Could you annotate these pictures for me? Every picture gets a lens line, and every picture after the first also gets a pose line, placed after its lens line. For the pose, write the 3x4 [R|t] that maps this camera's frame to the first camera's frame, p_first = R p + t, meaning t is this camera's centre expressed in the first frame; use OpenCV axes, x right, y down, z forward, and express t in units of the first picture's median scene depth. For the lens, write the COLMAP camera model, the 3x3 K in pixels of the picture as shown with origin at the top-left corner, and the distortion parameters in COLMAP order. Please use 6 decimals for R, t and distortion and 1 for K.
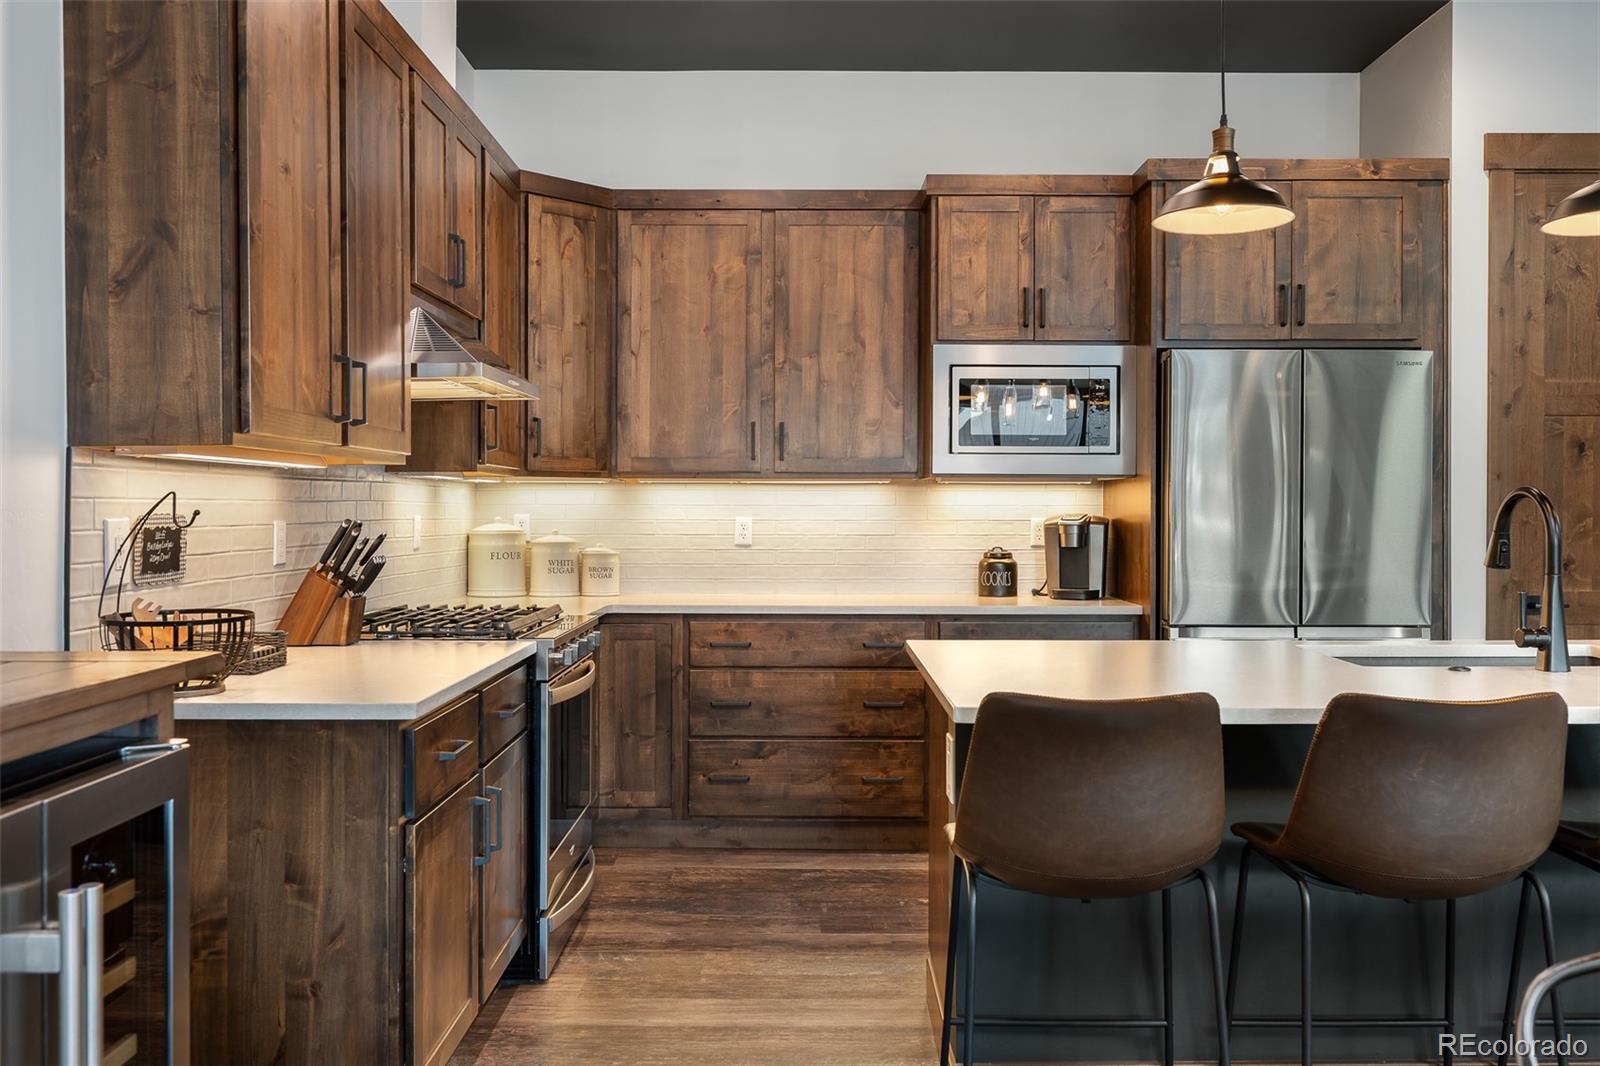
lens RADIAL K [[1322.7, 0, 803.5], [0, 1322.7, 515.8], [0, 0, 1]] dist [-0.000756, 0.002618]
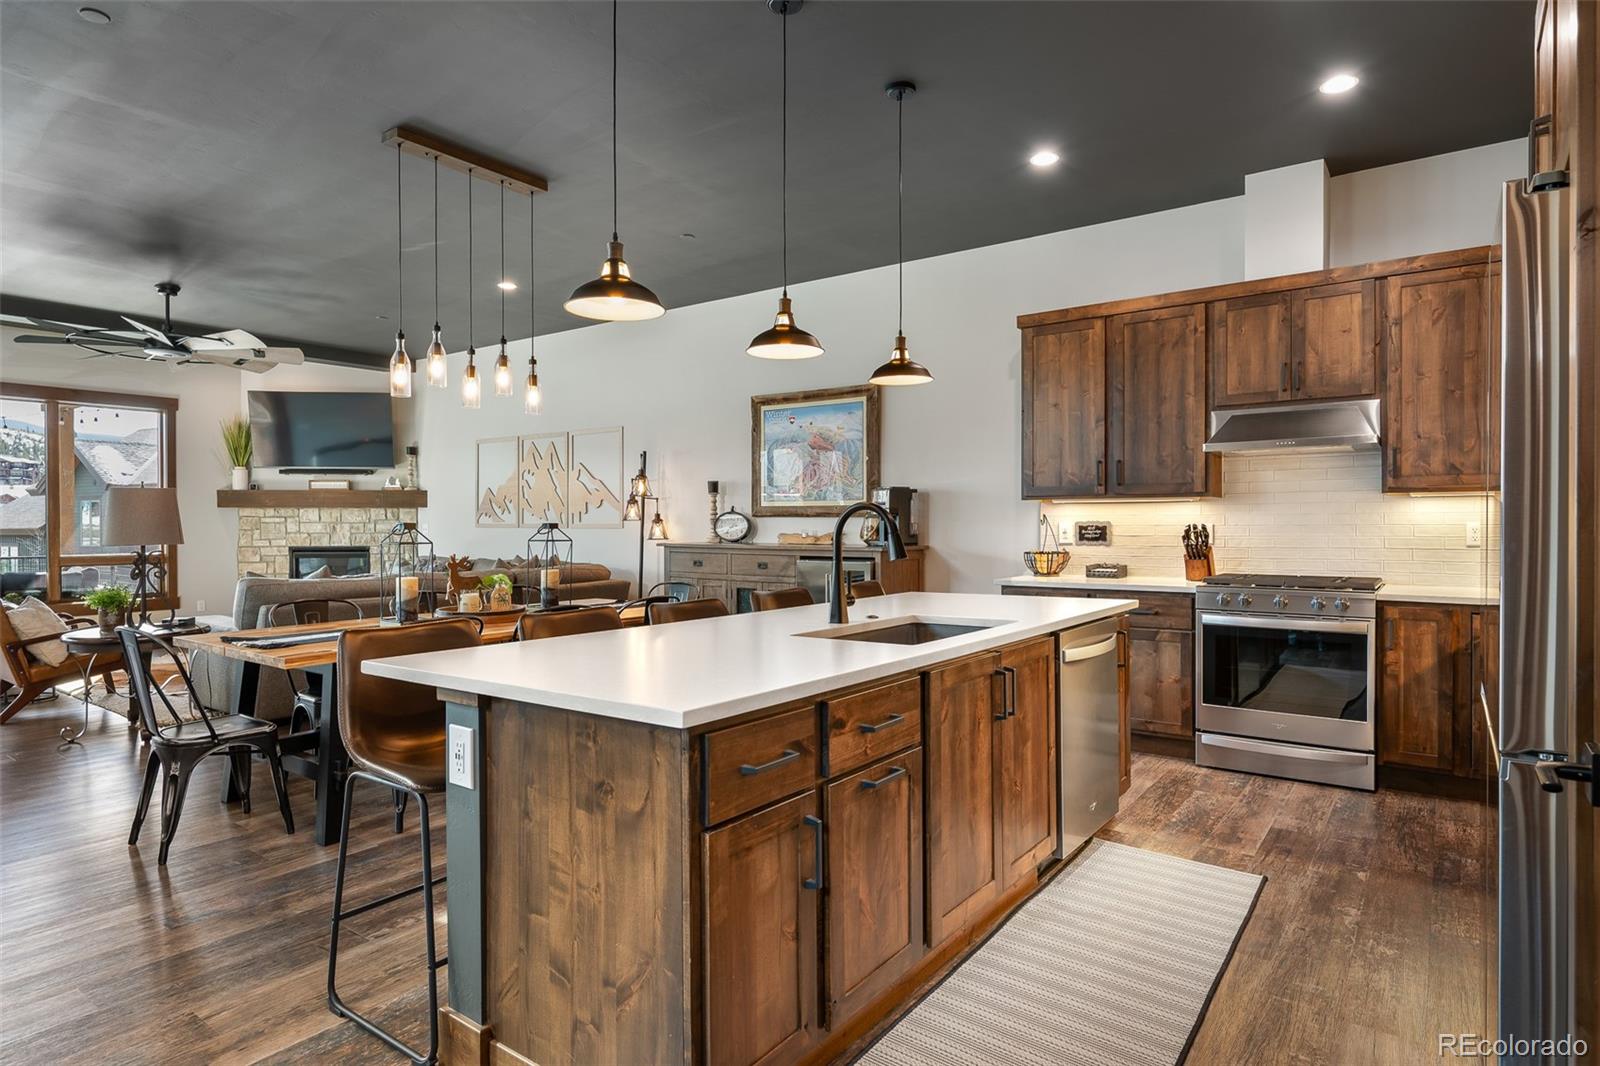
lens RADIAL K [[874.6, 0, 799.4], [0, 874.6, 529.6], [0, 0, 1]] dist [-0.000403, -0.000552]
pose [[-0.592291, 0.007943, -0.805685, 0.868848], [-0.001575, 0.999938, 0.011015, -0.001598], [0.805722, 0.007793, -0.592242, 0.961924]]
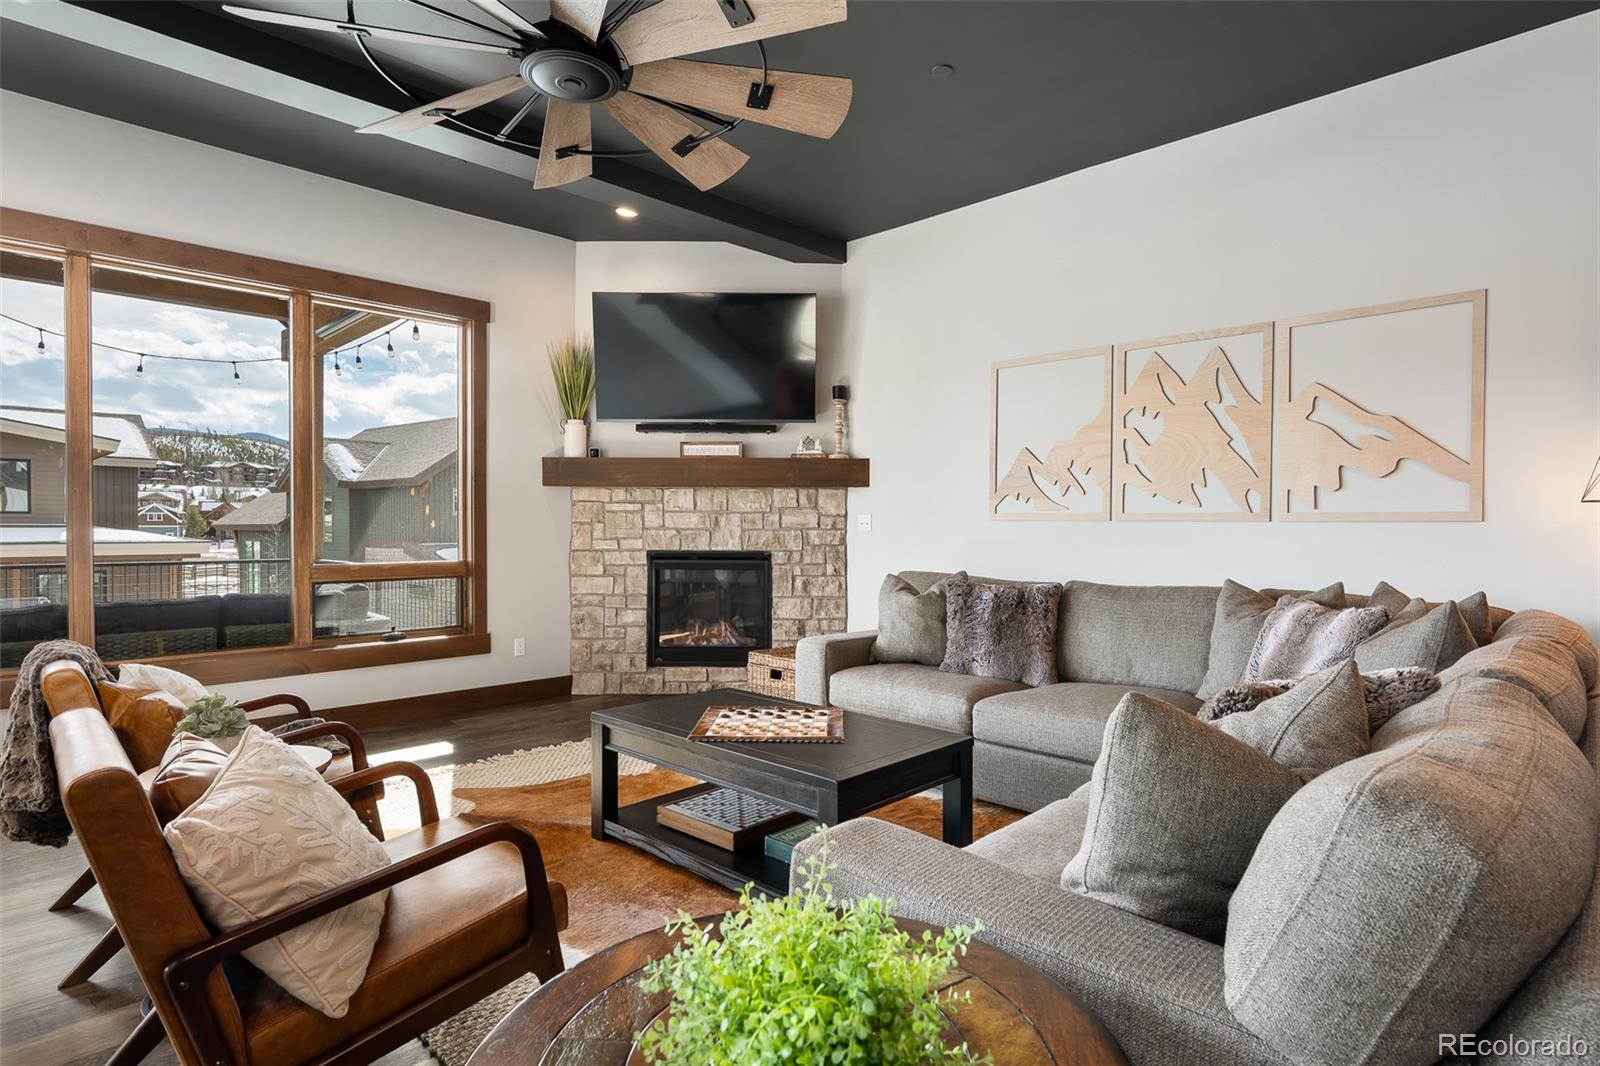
lens RADIAL K [[818.7, 0, 817.5], [0, 818.7, 534.3], [0, 0, 1]] dist [-0.001742, -0.000083]
pose [[-0.694009, 0.007675, -0.719925, 0.599613], [-0.006561, 0.999834, 0.016983, 0.017628], [0.719936, 0.016510, -0.693844, -0.237493]]
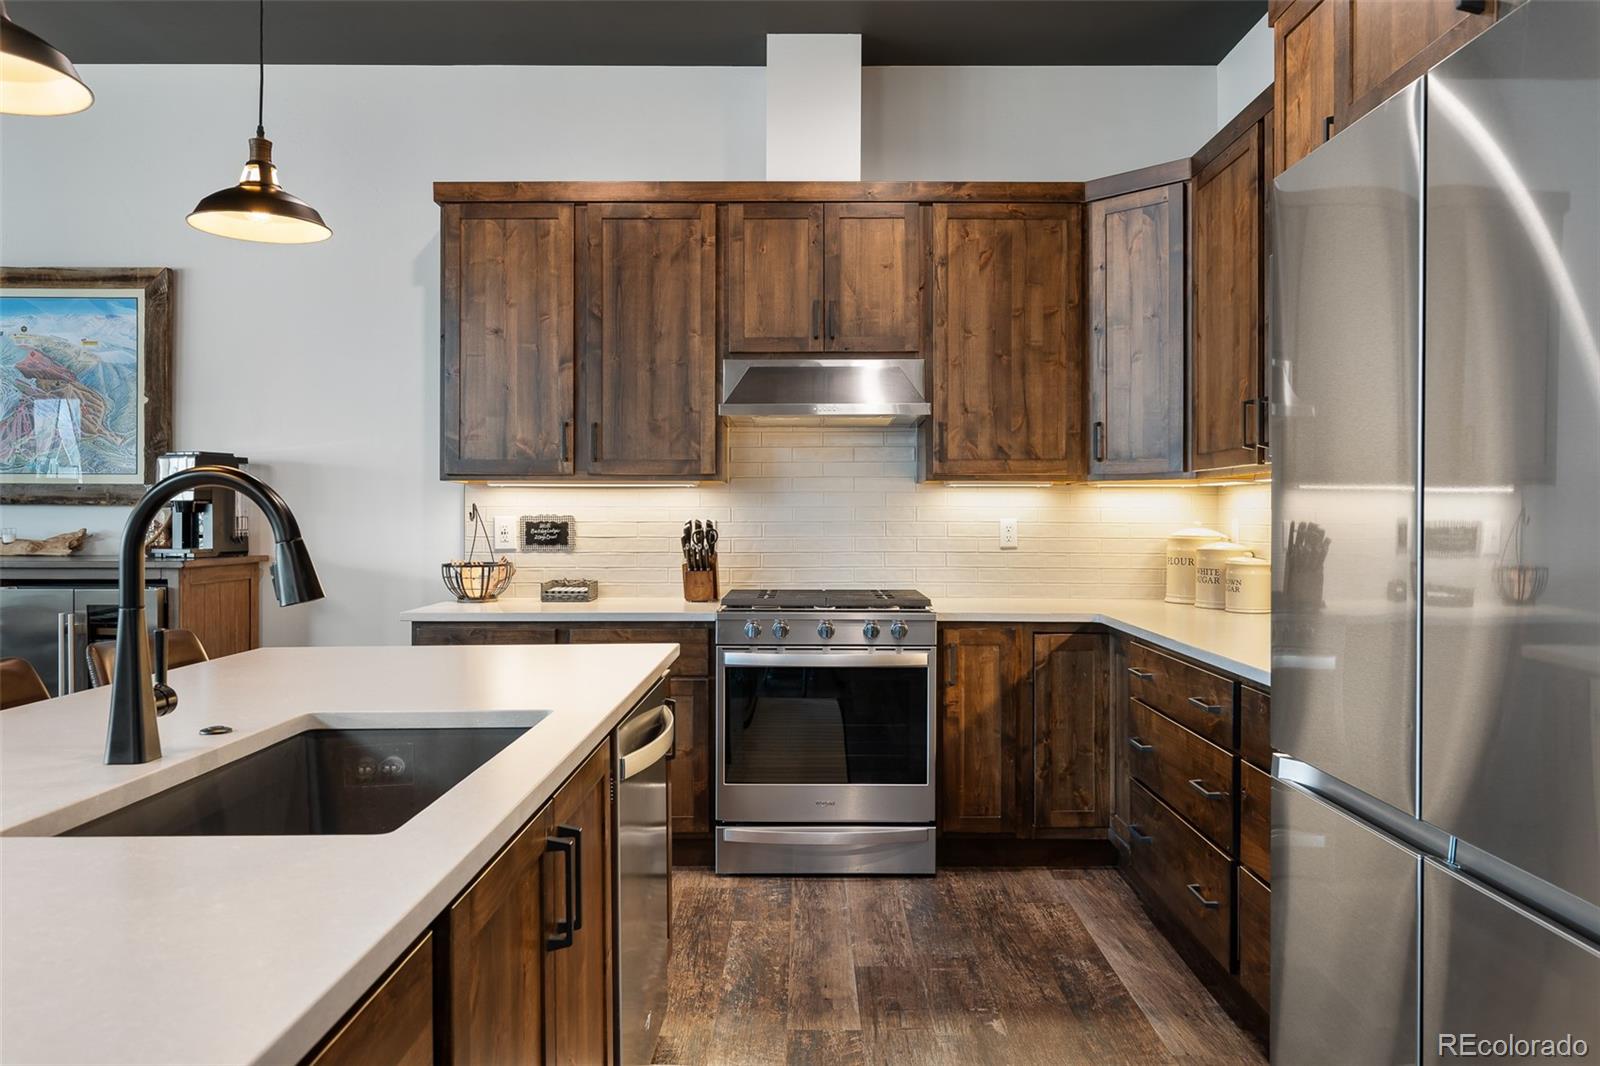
lens RADIAL K [[1126.8, 0, 802.6], [0, 1126.8, 513.8], [0, 0, 1]] dist [-0.004867, -0.002168]
pose [[-0.003674, -0.001687, -0.999992, 0.683723], [-0.007446, 0.999971, -0.001660, -0.001722], [0.999966, 0.007439, -0.003686, 0.815106]]
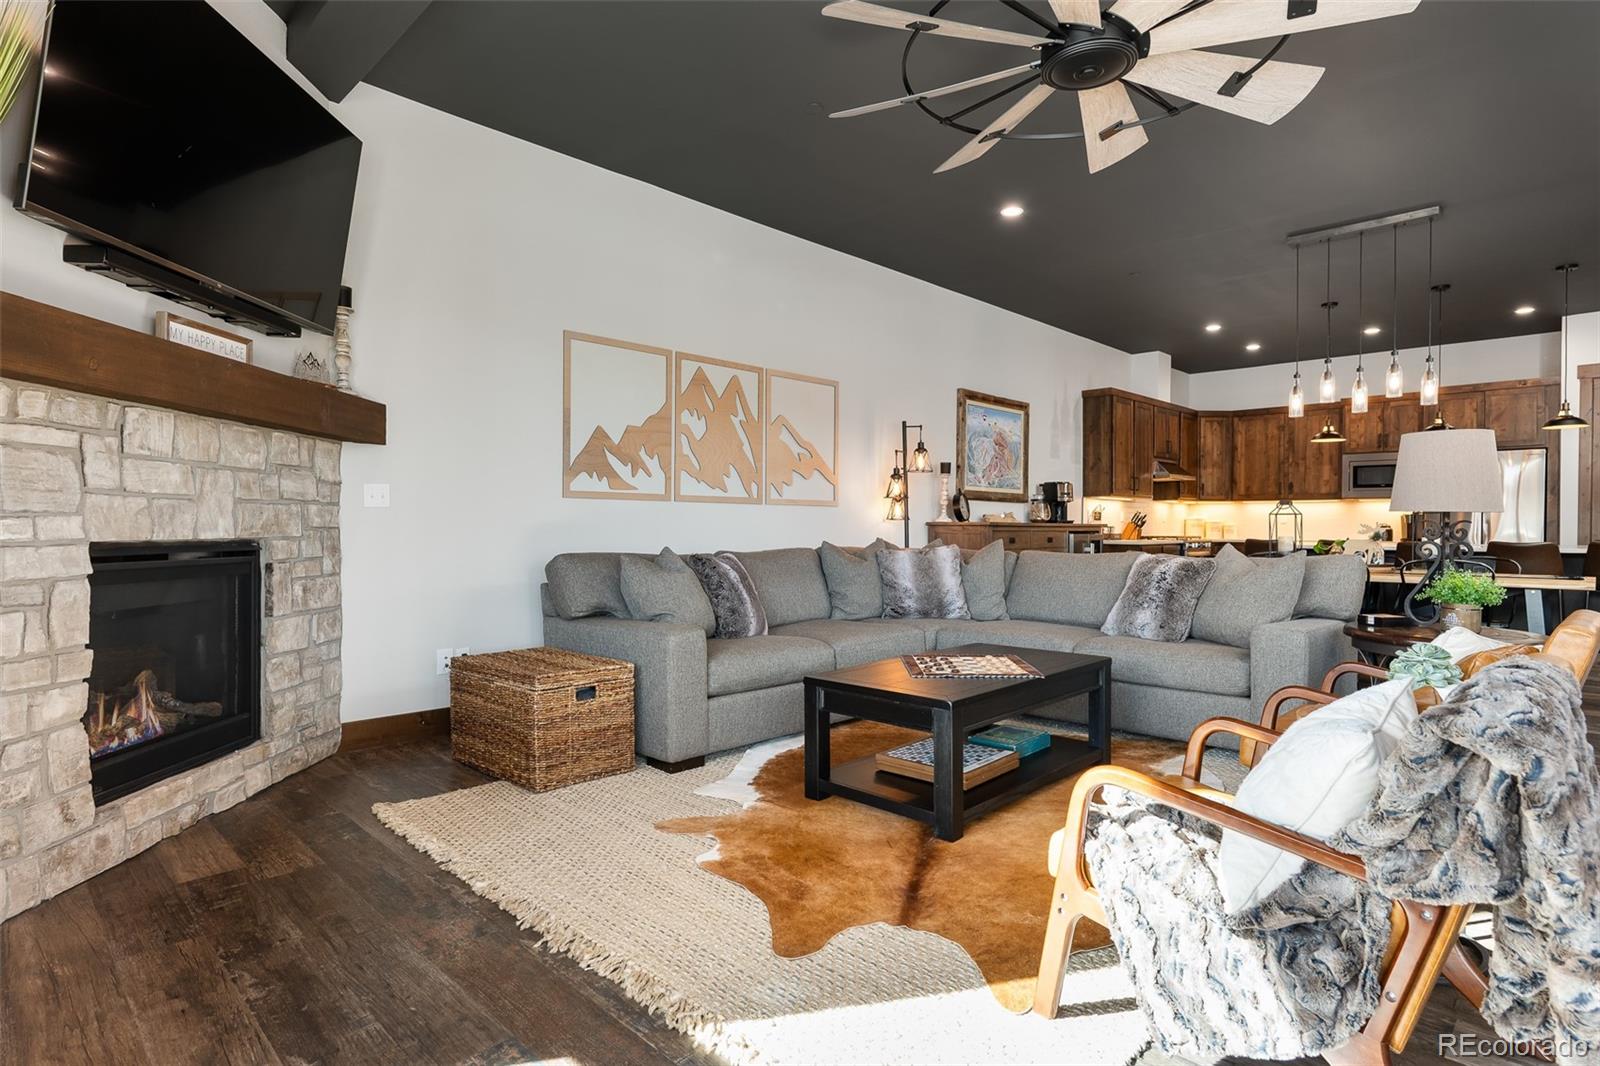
lens RADIAL K [[839.5, 0, 791.4], [0, 839.5, 531.7], [0, 0, 1]] dist [0.001686, 0.000127]
pose [[0.705687, 0.008535, -0.708472, 0.597160], [-0.008333, 0.999958, 0.003747, 0.050330], [0.708475, 0.003259, 0.705729, -1.297625]]
